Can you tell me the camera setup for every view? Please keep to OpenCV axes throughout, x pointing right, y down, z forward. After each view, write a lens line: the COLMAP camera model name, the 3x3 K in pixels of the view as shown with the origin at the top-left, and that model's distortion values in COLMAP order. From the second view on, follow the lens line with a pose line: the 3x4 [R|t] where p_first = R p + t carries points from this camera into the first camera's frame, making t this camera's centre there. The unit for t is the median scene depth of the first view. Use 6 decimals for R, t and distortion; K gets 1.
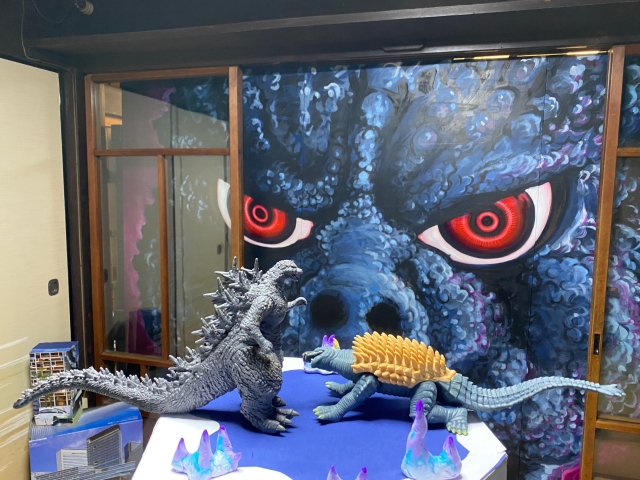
lens RADIAL K [[491.3, 0, 341.6], [0, 491.3, 245.5], [0, 0, 1]] dist [0.055284, -0.071941]
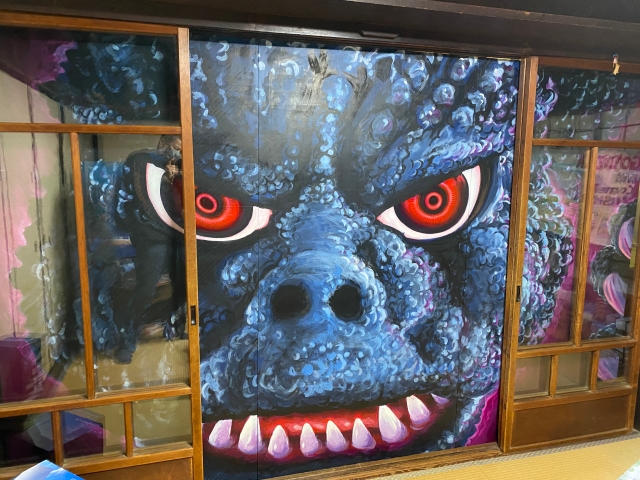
lens RADIAL K [[491.3, 0, 320.7], [0, 491.3, 245.5], [0, 0, 1]] dist [0.055284, -0.071941]
pose [[0.847494, -0.094283, 0.522365, -0.503670], [0.069991, 0.995355, 0.066099, -0.037777], [-0.526171, -0.019458, 0.850156, 0.168482]]
